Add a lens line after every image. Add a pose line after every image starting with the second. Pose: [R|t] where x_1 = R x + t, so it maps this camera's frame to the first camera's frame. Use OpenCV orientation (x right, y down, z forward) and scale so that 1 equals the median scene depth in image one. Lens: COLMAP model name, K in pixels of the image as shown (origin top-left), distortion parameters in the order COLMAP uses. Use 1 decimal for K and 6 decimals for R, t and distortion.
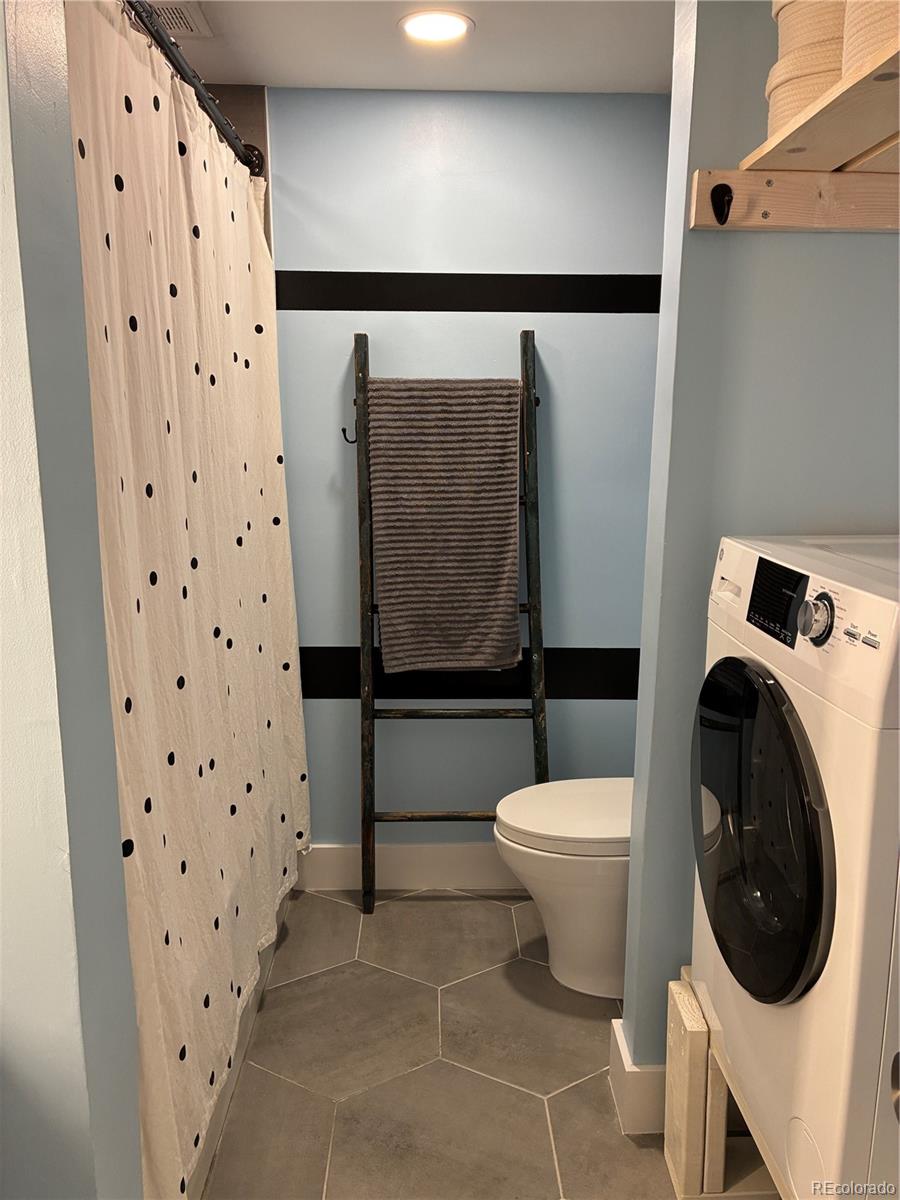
lens RADIAL K [[905.4, 0, 450.0], [0, 905.4, 600.0], [0, 0, 1]] dist [0.053948, -0.082040]
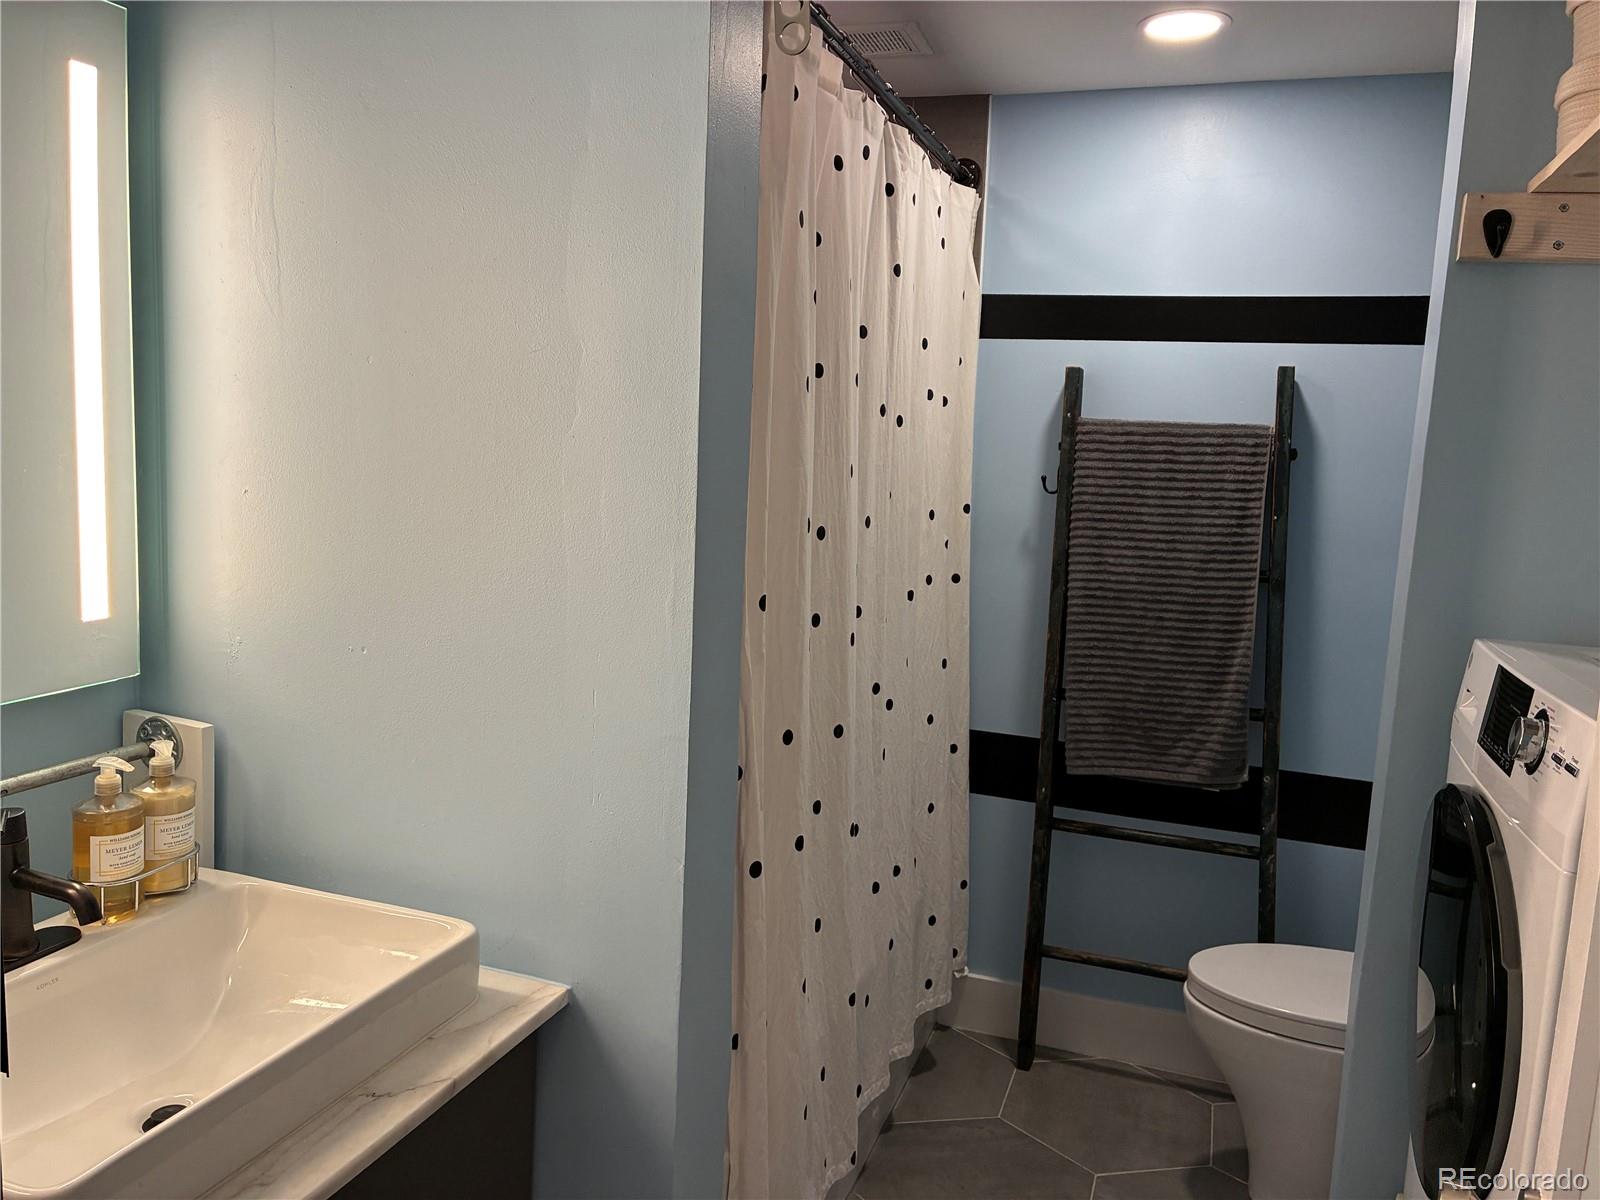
lens RADIAL K [[1207.2, 0, 807.3], [0, 1207.2, 597.9], [0, 0, 1]] dist [0.053948, -0.082040]
pose [[0.936164, 0.083987, -0.341384, 0.070318], [-0.110121, 0.992232, -0.057870, 0.012926], [0.333872, 0.091769, 0.938141, -0.118437]]
